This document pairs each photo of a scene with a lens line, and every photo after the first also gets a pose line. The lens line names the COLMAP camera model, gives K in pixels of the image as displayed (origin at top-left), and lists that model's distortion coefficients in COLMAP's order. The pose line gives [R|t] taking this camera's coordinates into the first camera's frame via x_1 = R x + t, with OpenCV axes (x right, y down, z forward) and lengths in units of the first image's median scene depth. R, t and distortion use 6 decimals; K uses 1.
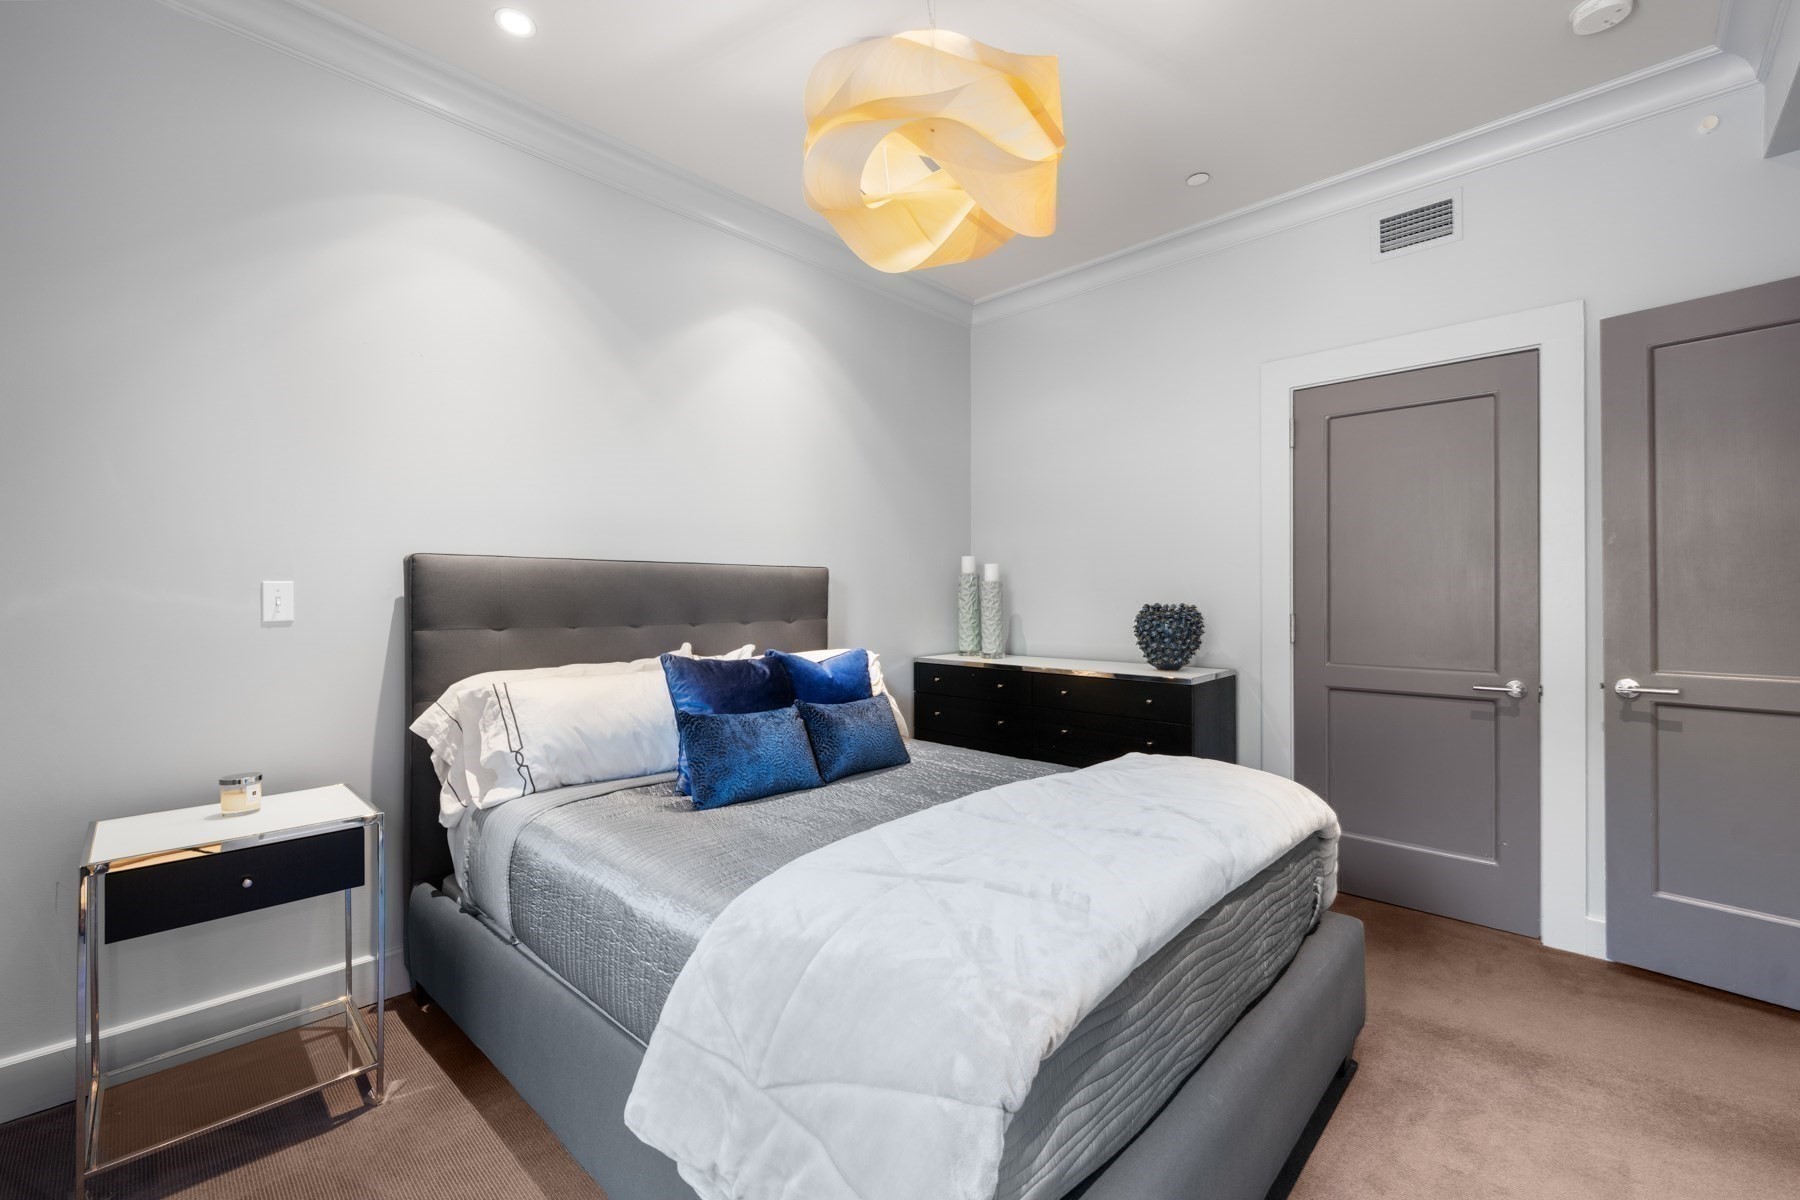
lens RADIAL K [[744.2, 0, 903.2], [0, 744.2, 594.0], [0, 0, 1]] dist [-0.000066, -0.000118]
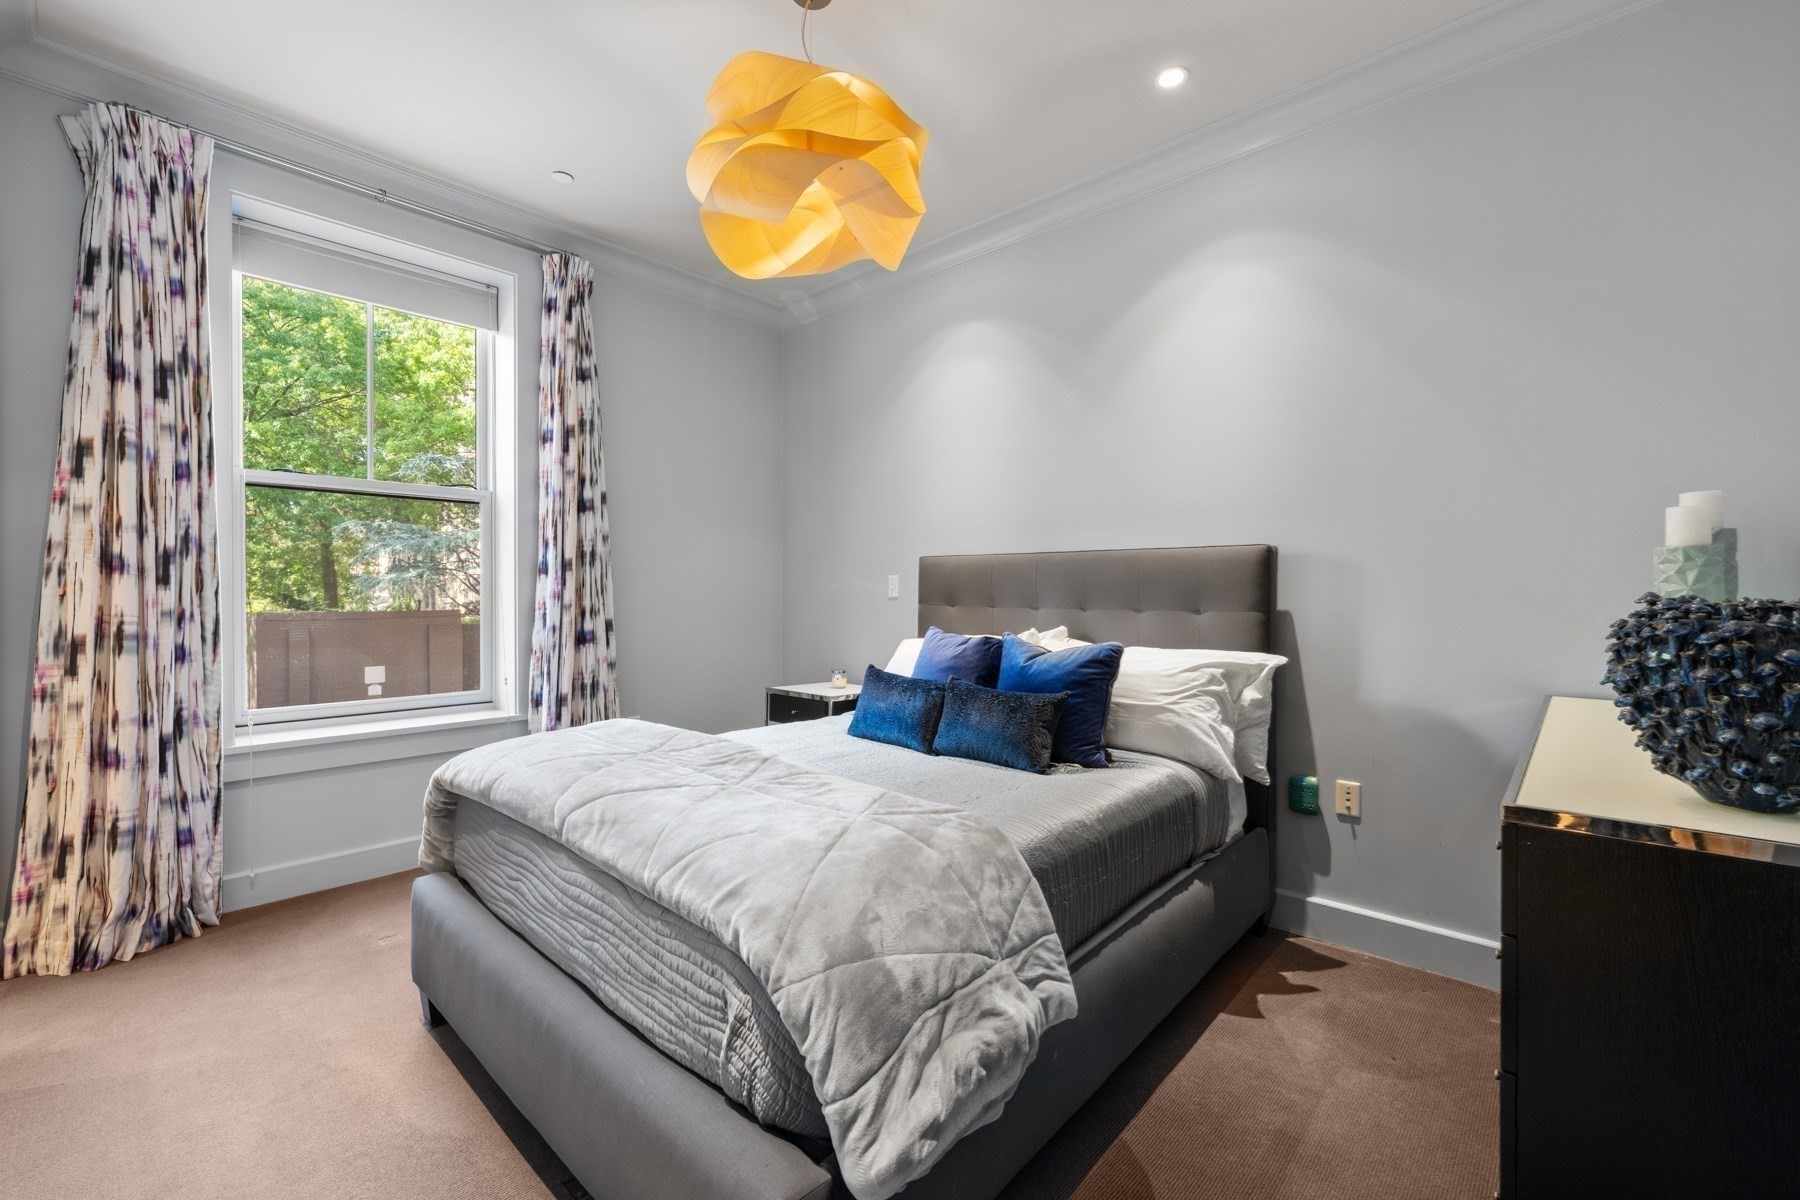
lens RADIAL K [[744.2, 0, 903.2], [0, 744.2, 594.0], [0, 0, 1]] dist [-0.000066, -0.000118]
pose [[0.020155, 0.007692, -0.999767, 0.710860], [0.005539, 0.999954, 0.007805, 0.010028], [0.999782, -0.005695, 0.020111, 0.699485]]
